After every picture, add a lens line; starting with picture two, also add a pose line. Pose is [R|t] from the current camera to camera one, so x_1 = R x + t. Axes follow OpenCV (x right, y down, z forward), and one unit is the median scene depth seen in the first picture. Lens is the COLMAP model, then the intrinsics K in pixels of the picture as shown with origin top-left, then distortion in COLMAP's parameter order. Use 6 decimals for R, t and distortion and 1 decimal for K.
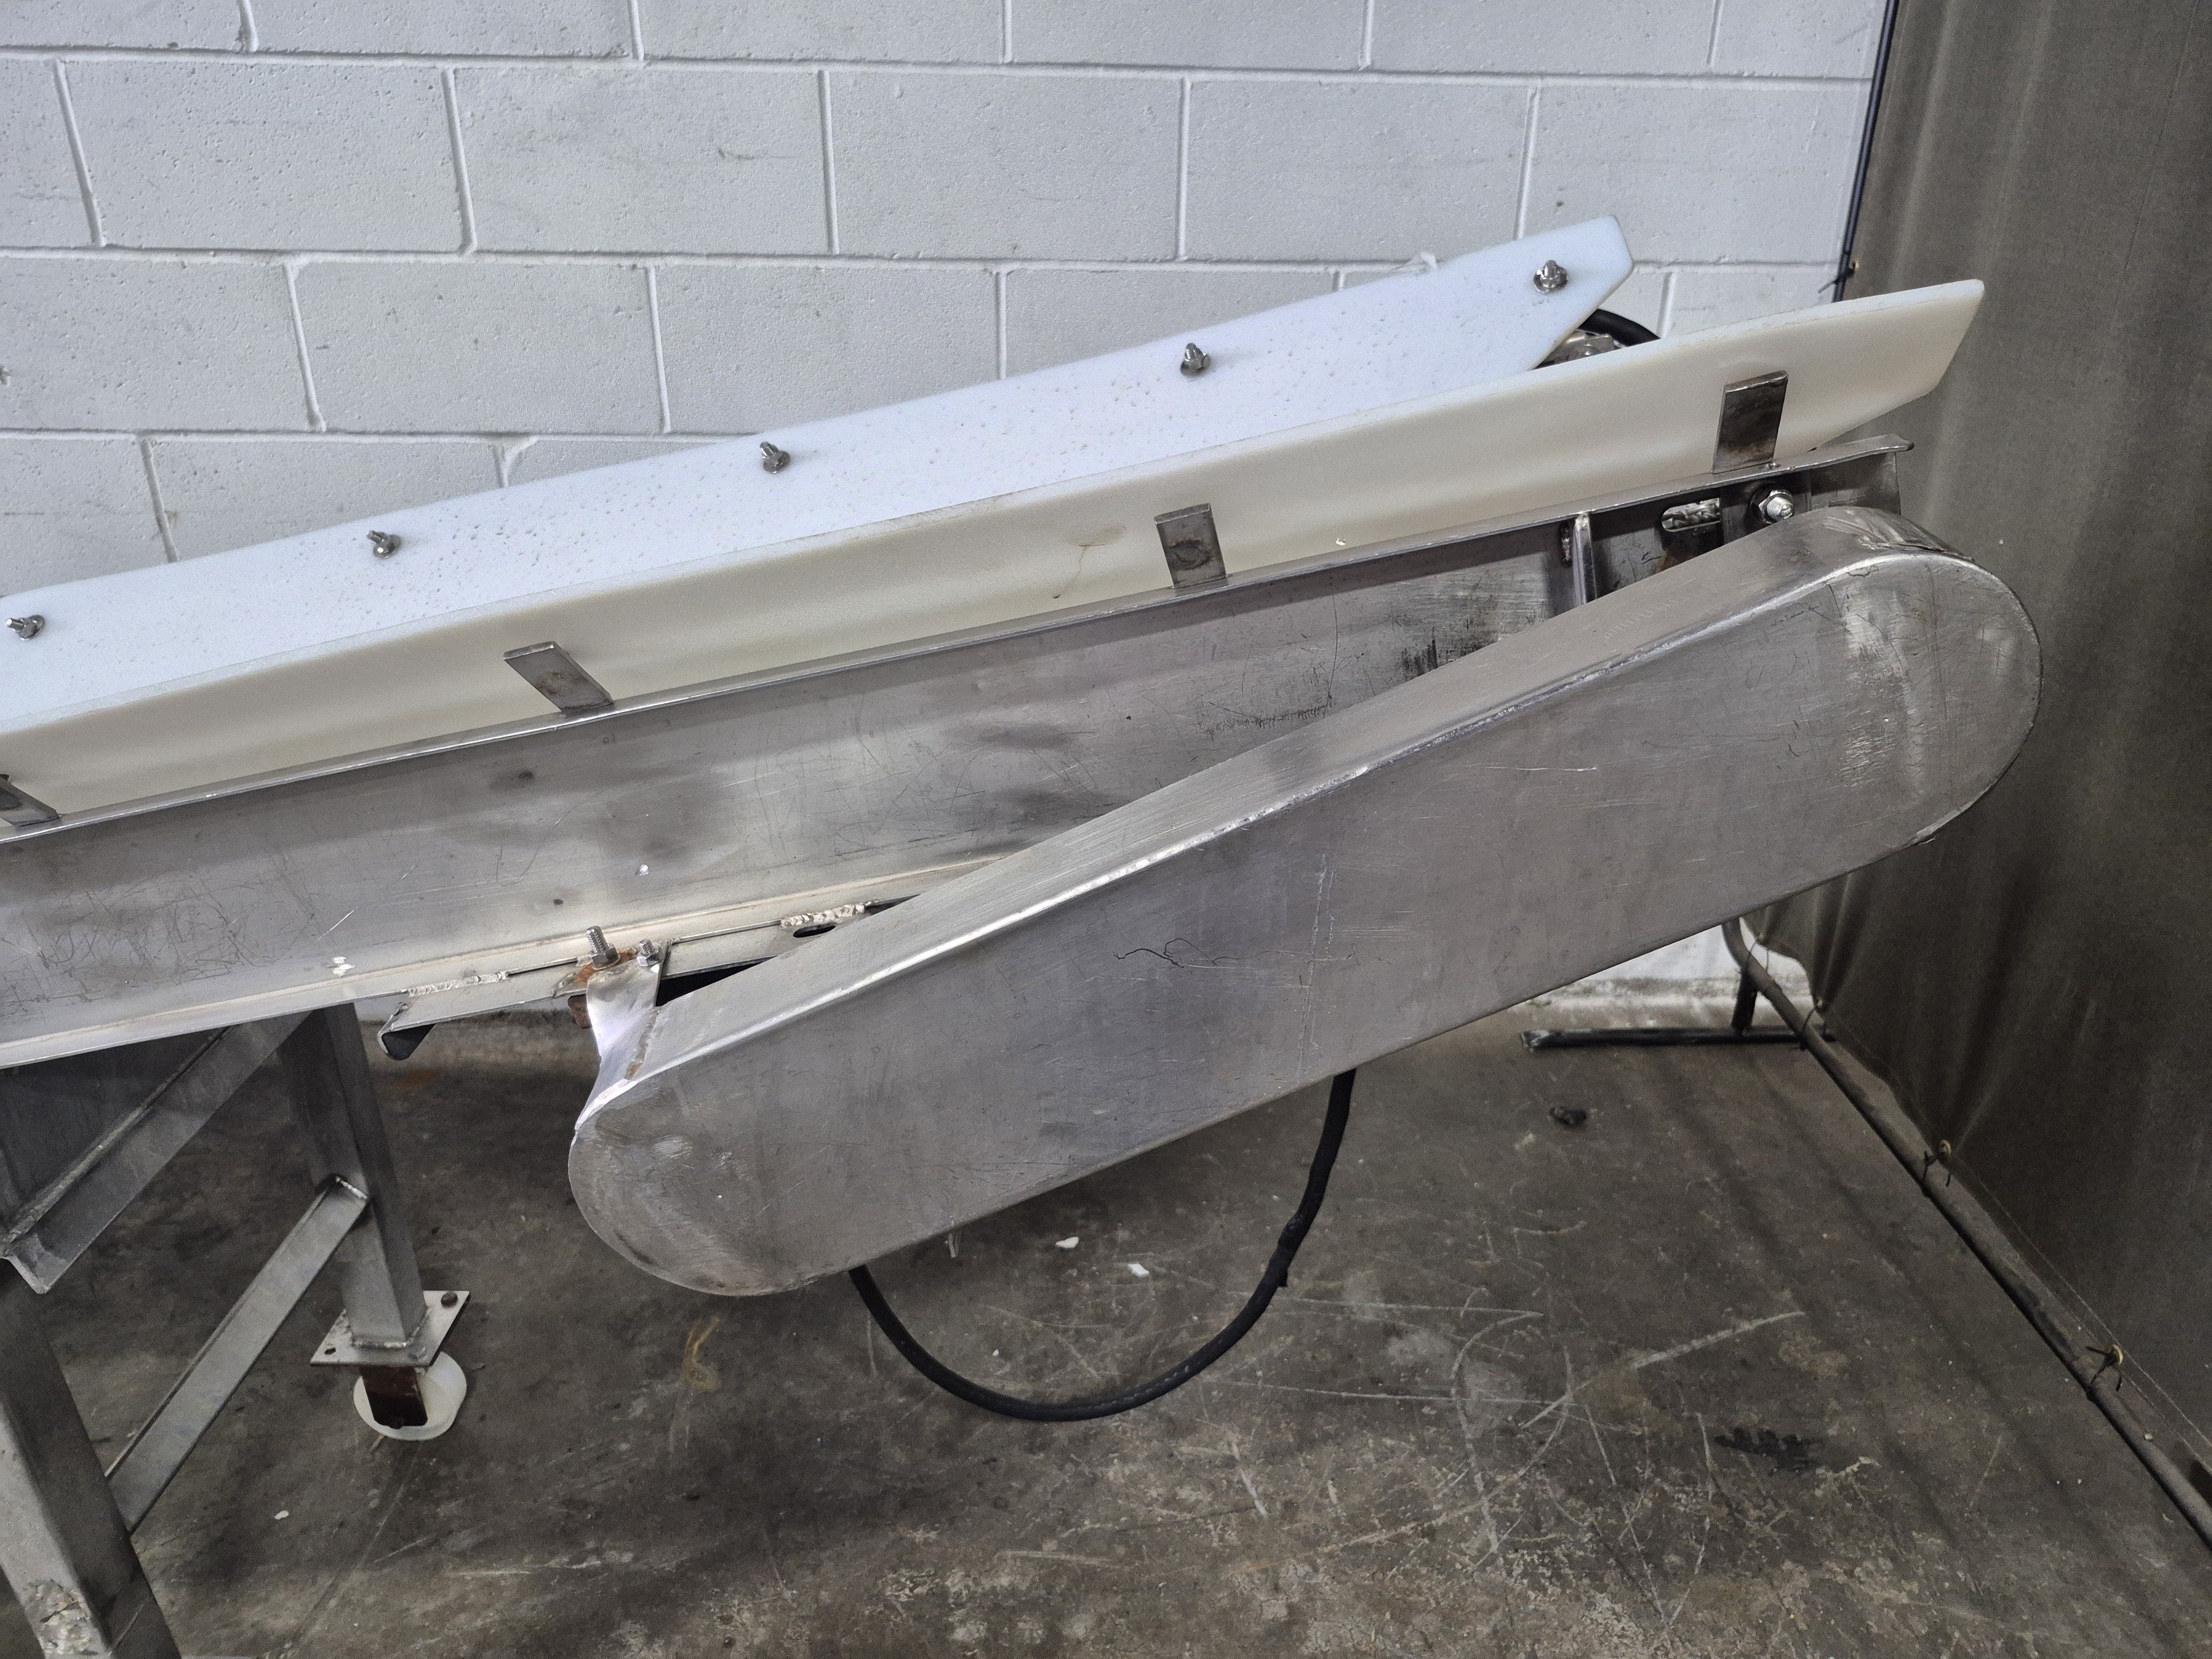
lens RADIAL K [[1513.7, 0, 1106.0], [0, 1513.7, 829.5], [0, 0, 1]] dist [0.005198, 0.001757]
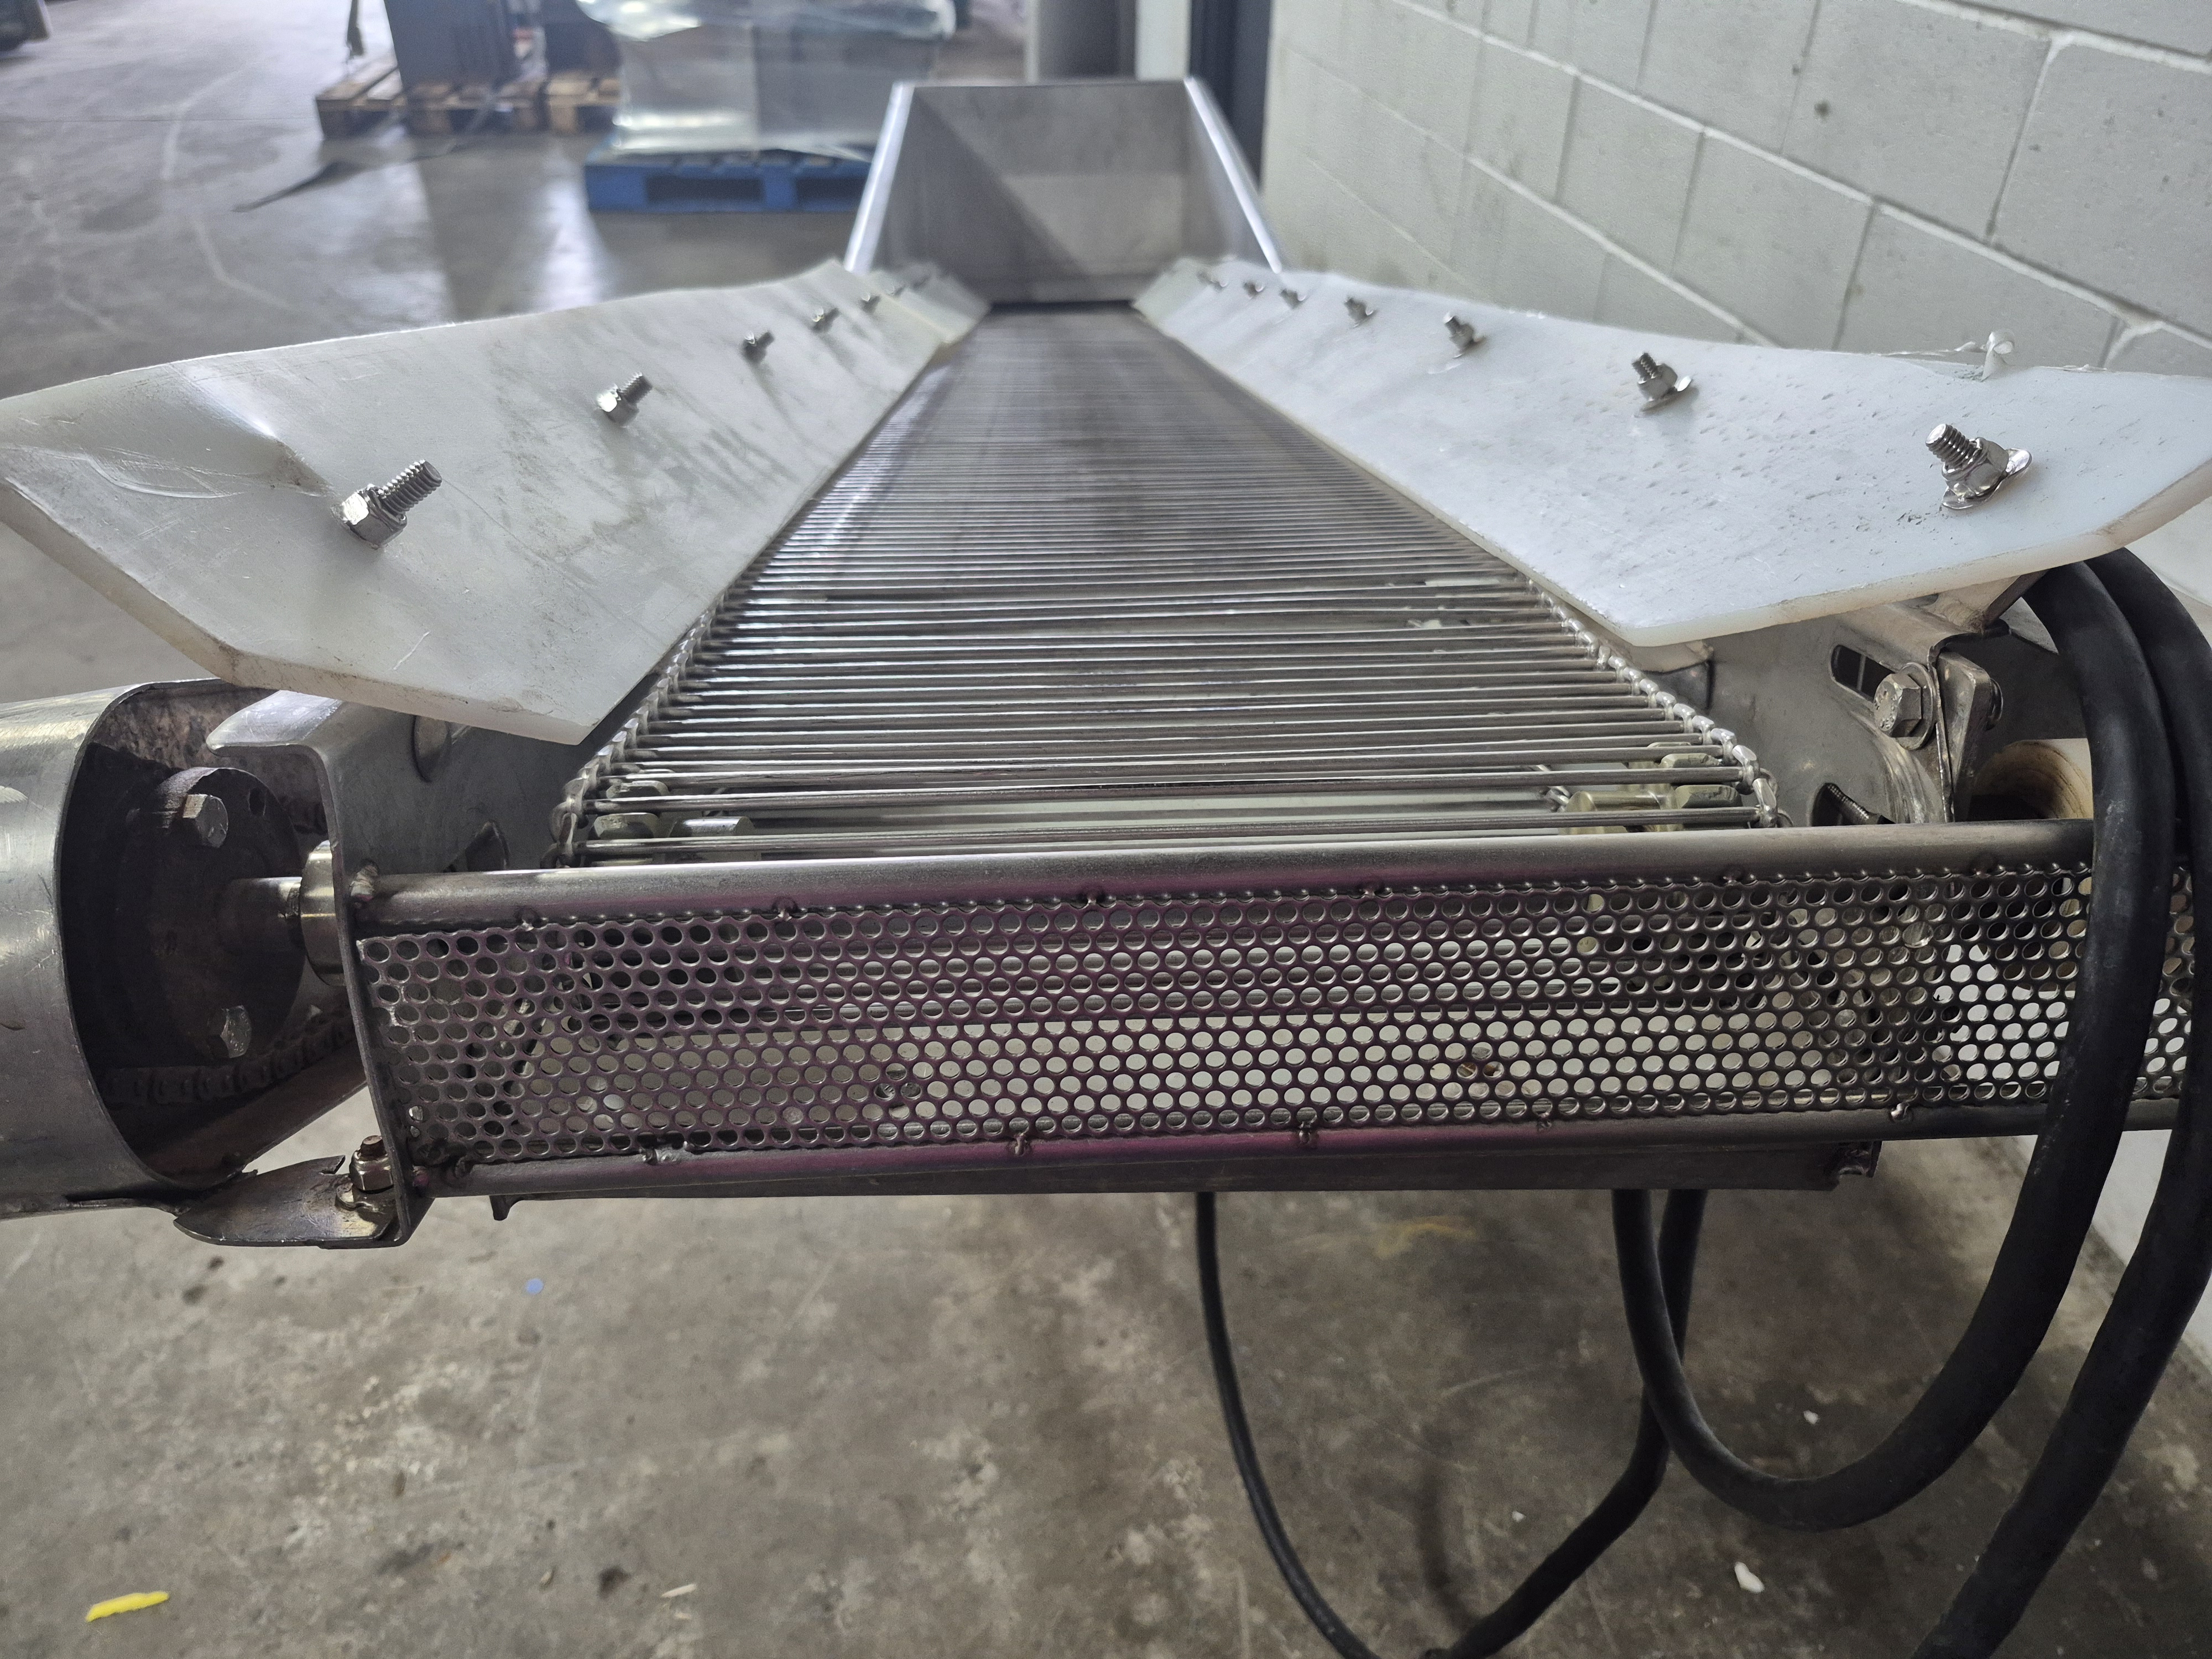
lens RADIAL K [[1563.2, 0, 1106.0], [0, 1563.2, 829.5], [0, 0, 1]] dist [-0.003598, -0.004319]
pose [[0.108818, 0.556625, -0.823606, 0.345994], [-0.457722, 0.763525, 0.455543, -0.186439], [0.882411, 0.327411, 0.337865, 0.378312]]
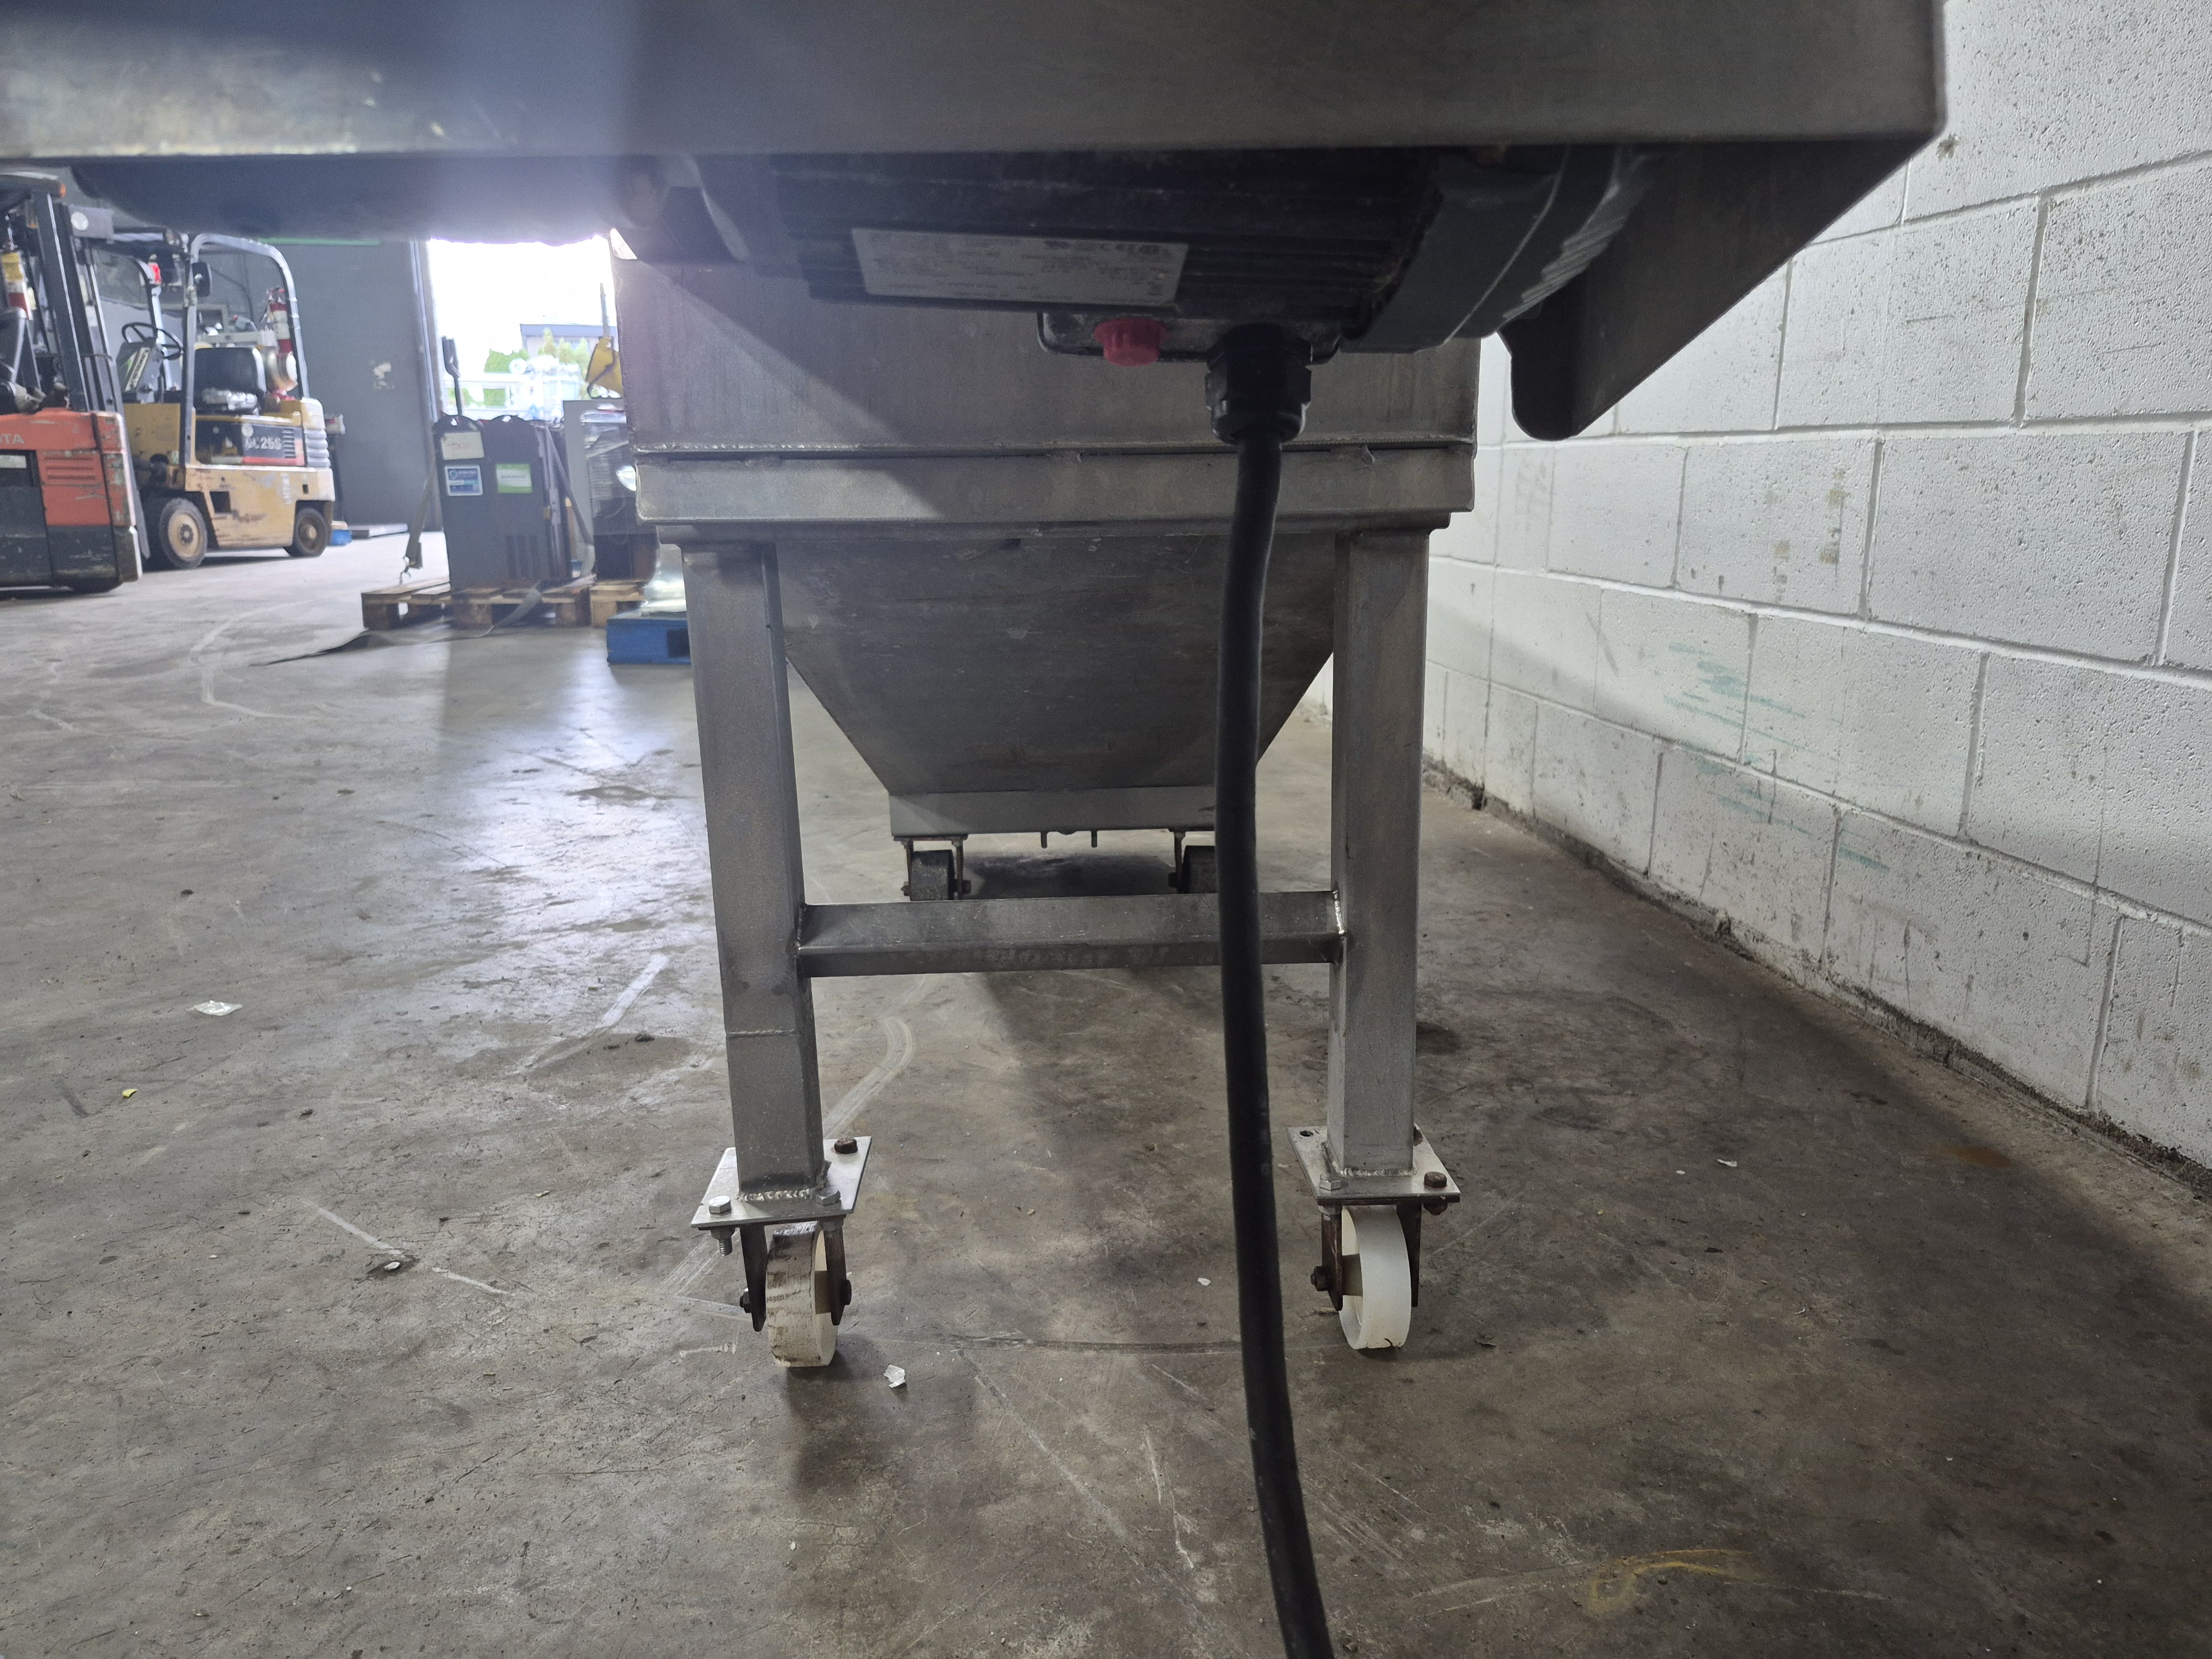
lens RADIAL K [[1563.2, 0, 1106.0], [0, 1563.2, 829.5], [0, 0, 1]] dist [-0.003598, -0.004319]
pose [[0.085016, 0.209651, -0.974073, 0.163495], [-0.428521, 0.890274, 0.154214, 0.110380], [0.899523, 0.404300, 0.165527, 0.588569]]
